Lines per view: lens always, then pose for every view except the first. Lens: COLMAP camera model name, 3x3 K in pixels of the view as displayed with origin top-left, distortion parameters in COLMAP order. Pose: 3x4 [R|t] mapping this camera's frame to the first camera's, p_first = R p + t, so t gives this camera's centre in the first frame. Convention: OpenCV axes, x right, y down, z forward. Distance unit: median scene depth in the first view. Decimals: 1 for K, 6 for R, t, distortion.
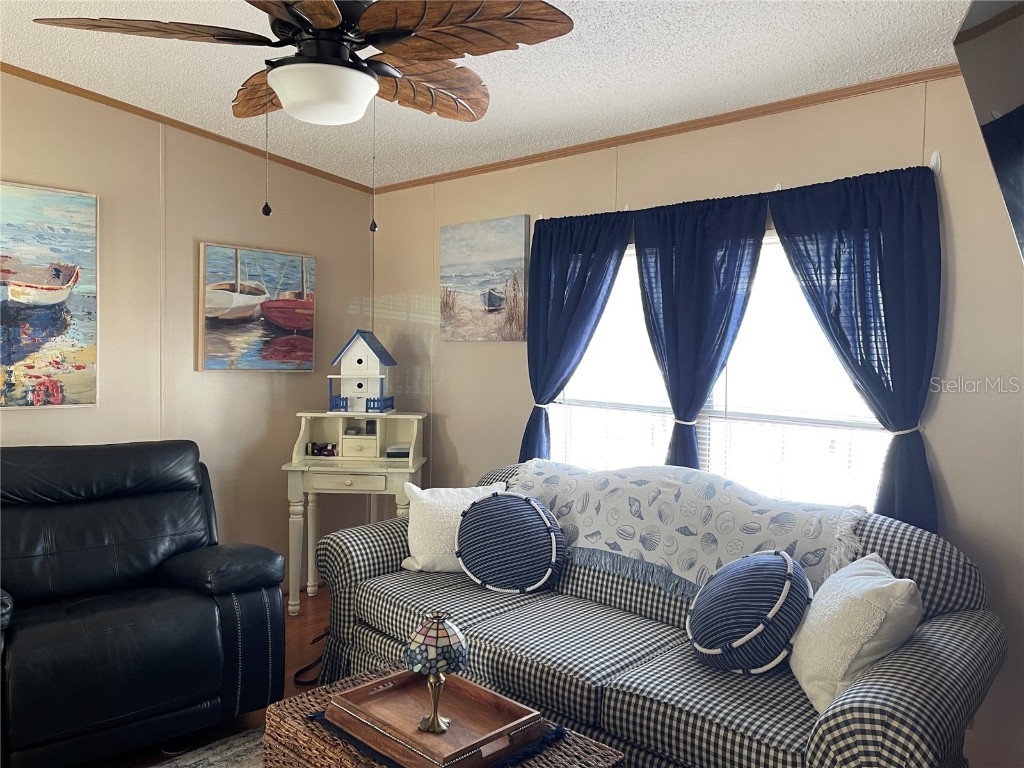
lens RADIAL K [[771.6, 0, 504.6], [0, 771.6, 375.5], [0, 0, 1]] dist [0.066998, -0.087707]
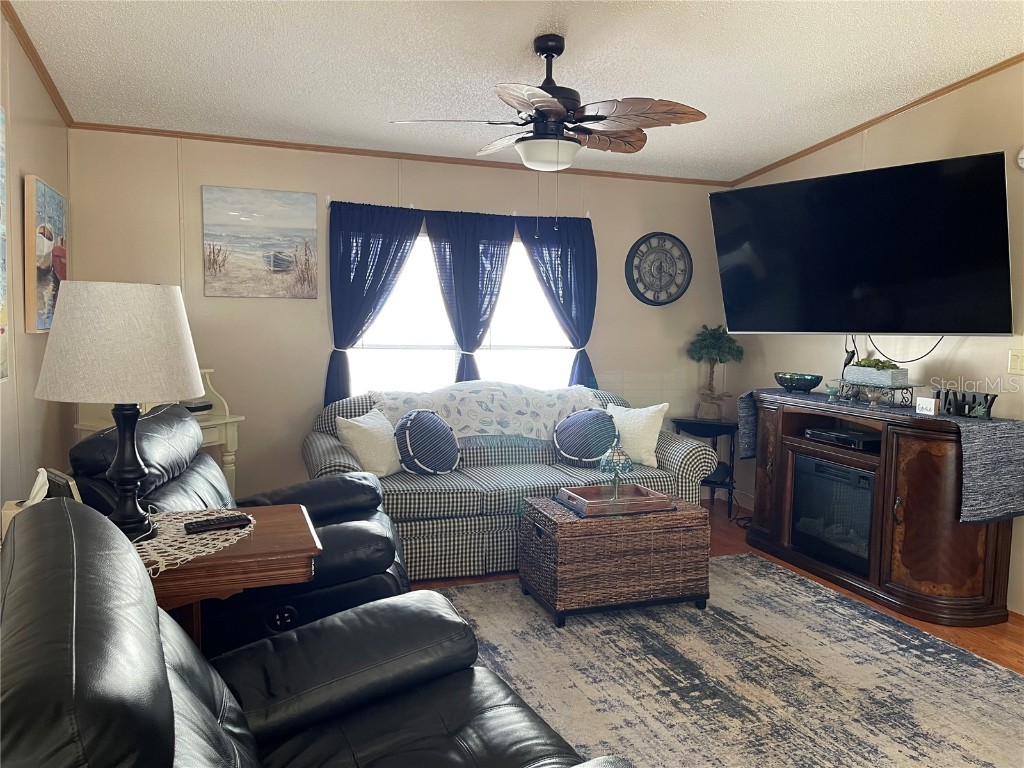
lens RADIAL K [[771.6, 0, 512.3], [0, 771.6, 384.1], [0, 0, 1]] dist [0.066998, -0.087707]
pose [[0.443645, -0.094017, 0.891257, -1.136144], [0.021889, 0.995322, 0.094099, -0.022878], [-0.895935, -0.022238, 0.443628, 0.219622]]
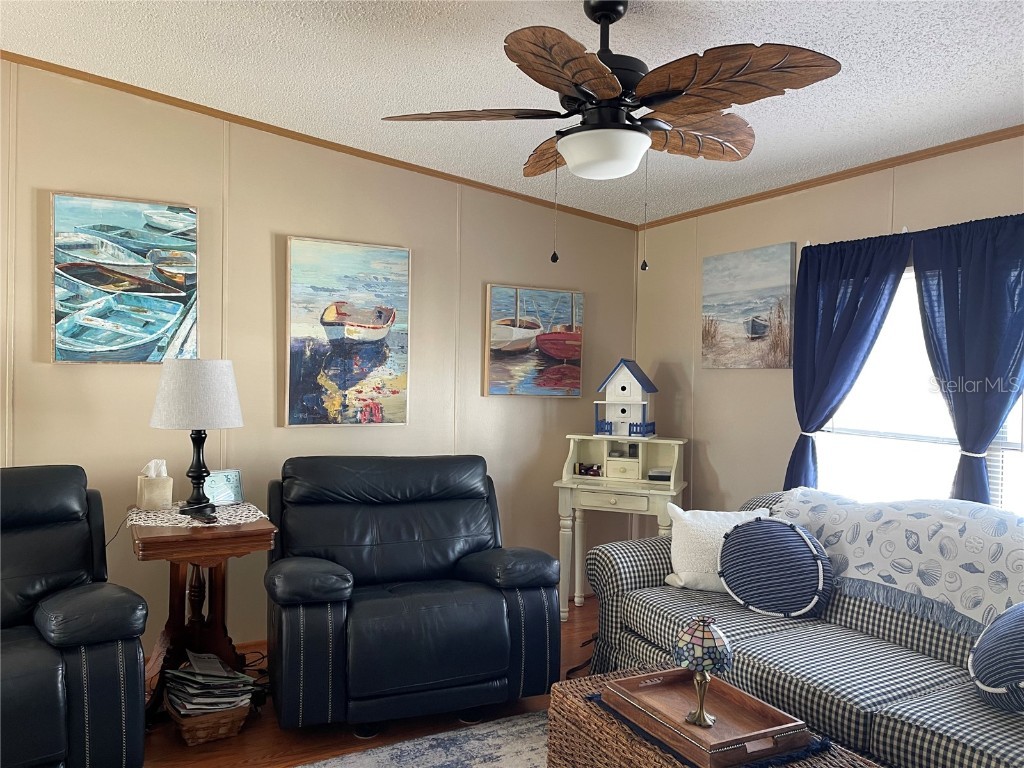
lens RADIAL K [[771.6, 0, 508.2], [0, 771.6, 389.2], [0, 0, 1]] dist [0.066998, -0.087707]
pose [[0.948259, 0.003864, -0.317476, -0.000361], [-0.010017, 0.999792, -0.017750, 0.004467], [0.317341, 0.020012, 0.948100, -0.076874]]
